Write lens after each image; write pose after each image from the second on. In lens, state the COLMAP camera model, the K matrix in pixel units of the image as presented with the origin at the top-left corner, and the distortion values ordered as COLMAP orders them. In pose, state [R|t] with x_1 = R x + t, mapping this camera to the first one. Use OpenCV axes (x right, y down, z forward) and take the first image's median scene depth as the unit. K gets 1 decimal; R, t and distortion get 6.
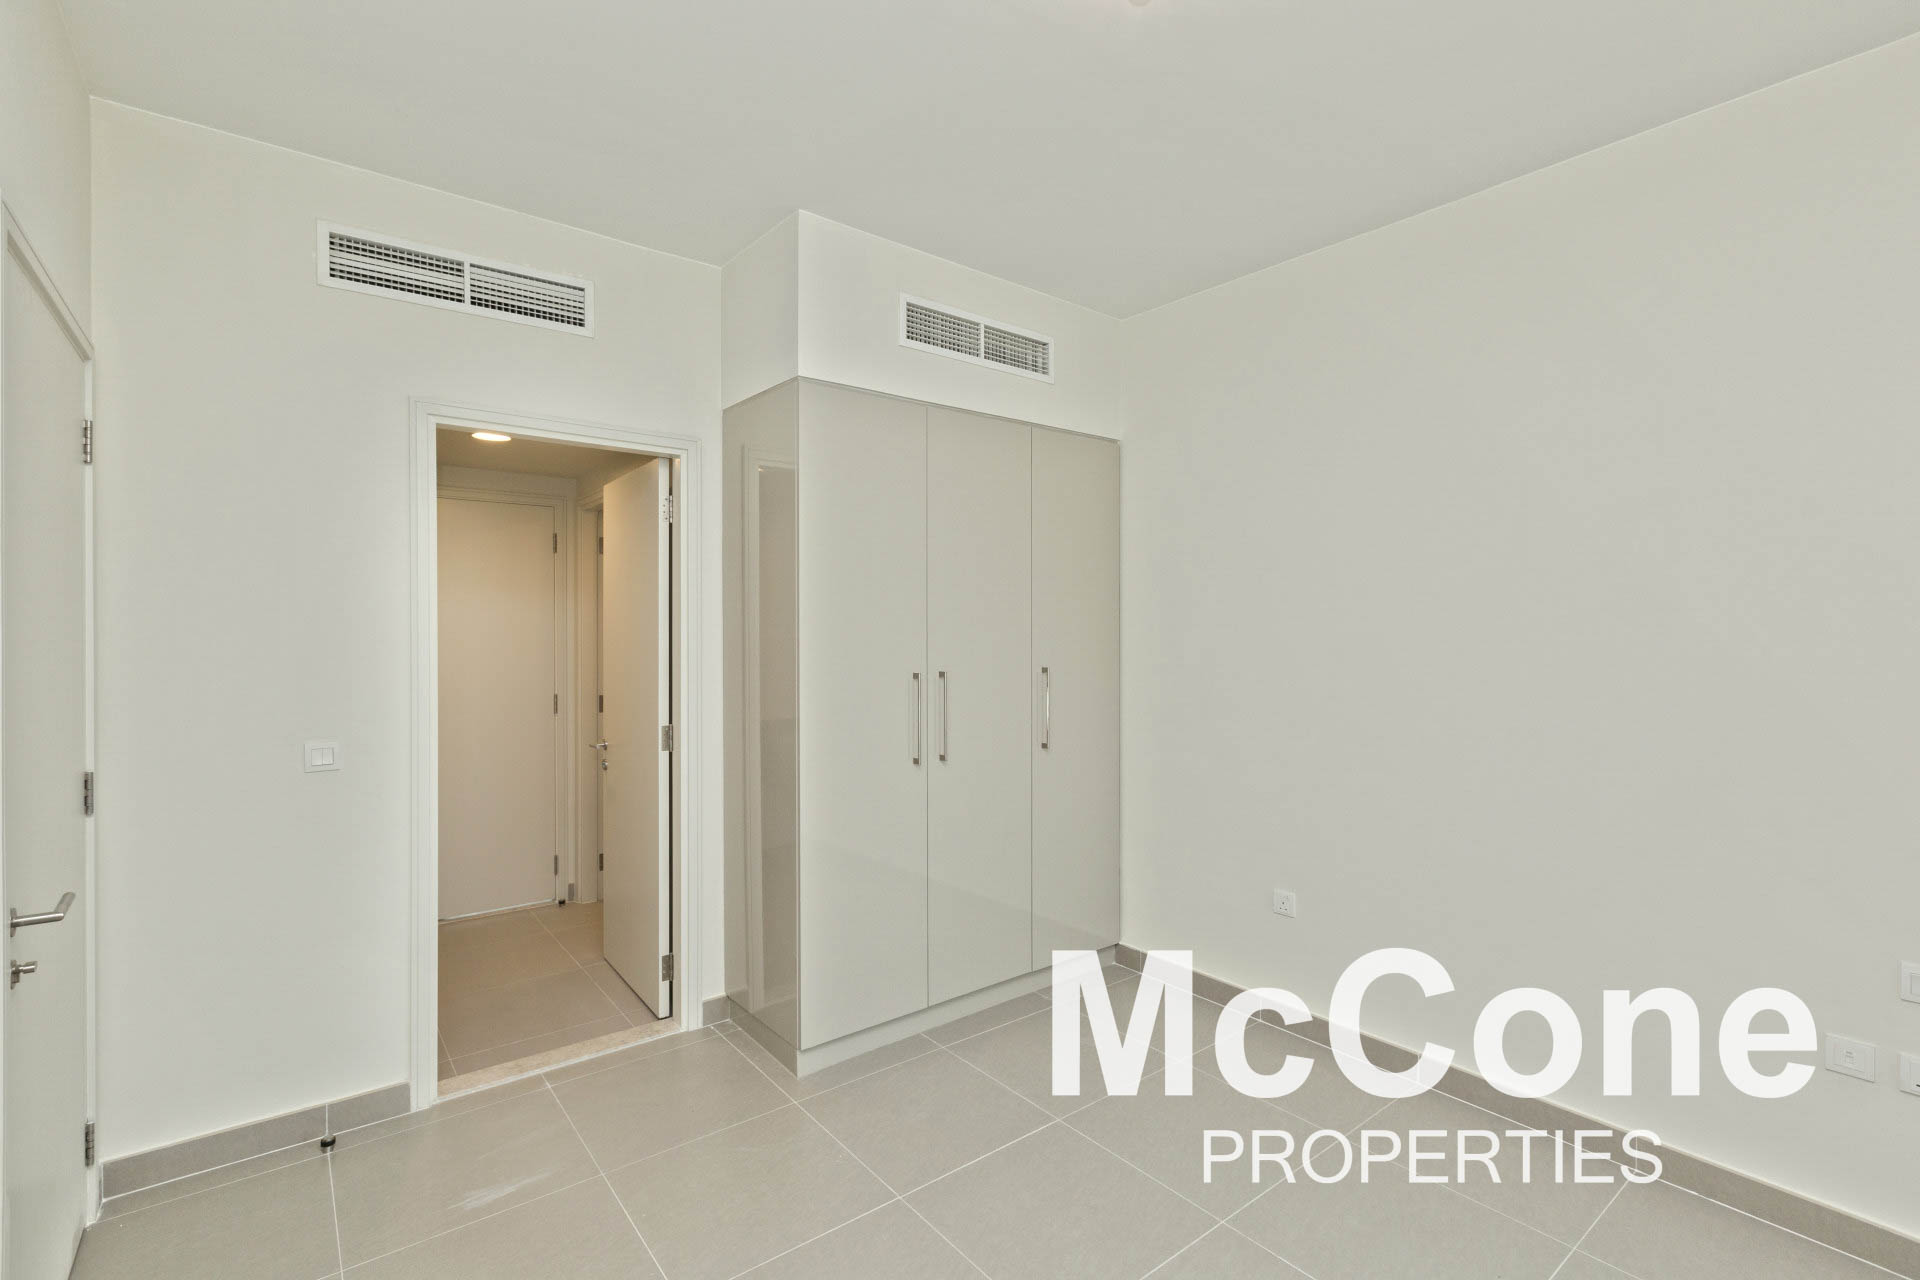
lens RADIAL K [[873.2, 0, 958.1], [0, 873.2, 642.3], [0, 0, 1]] dist [-0.003738, -0.000285]
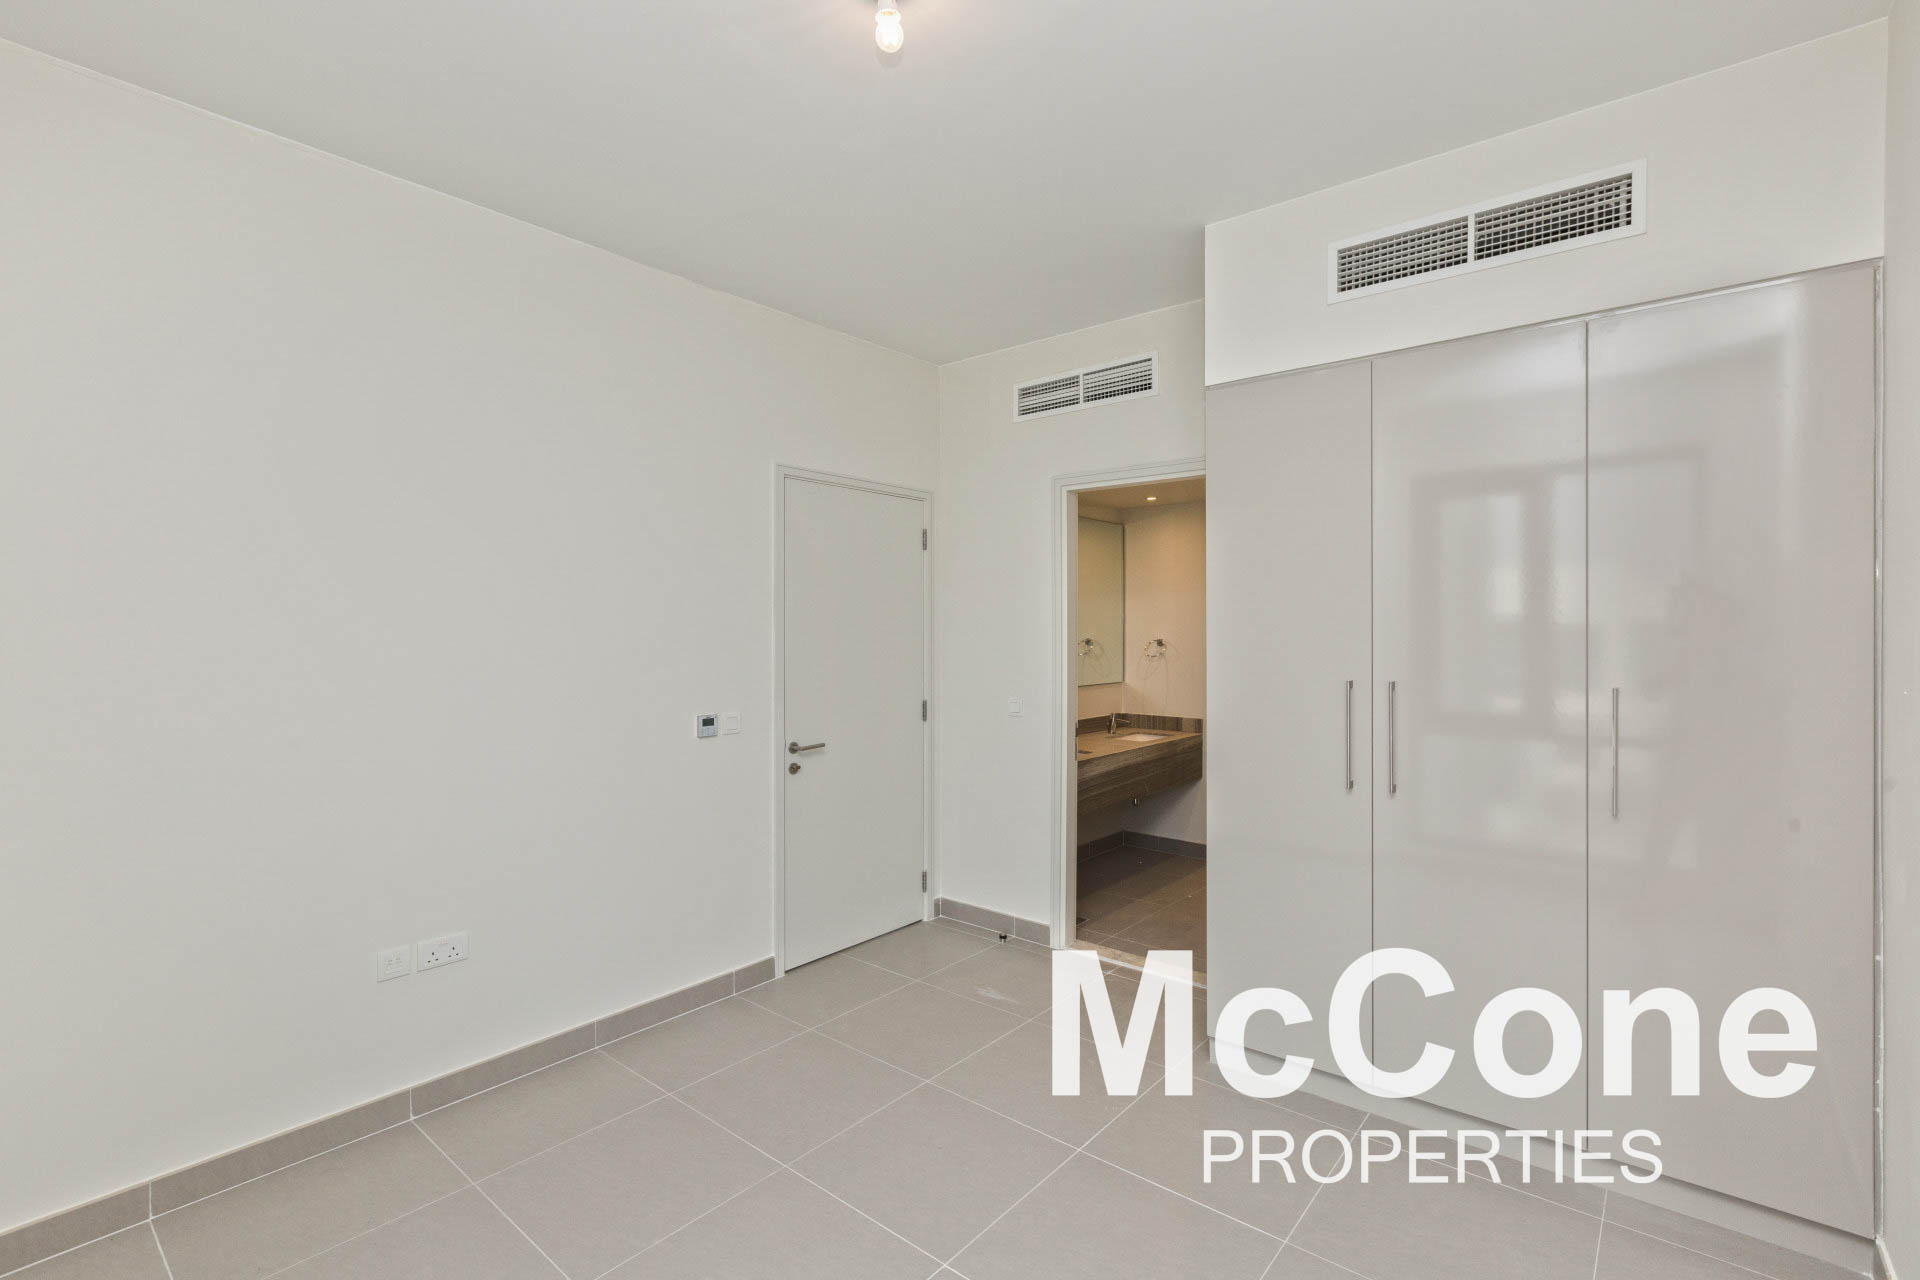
lens RADIAL K [[873.2, 0, 1010.1], [0, 873.2, 652.5], [0, 0, 1]] dist [-0.003738, -0.000285]
pose [[0.231376, 0.019985, -0.972659, 0.813865], [-0.018900, 0.999693, 0.016044, 0.001416], [0.972681, 0.014671, 0.231683, 0.557058]]
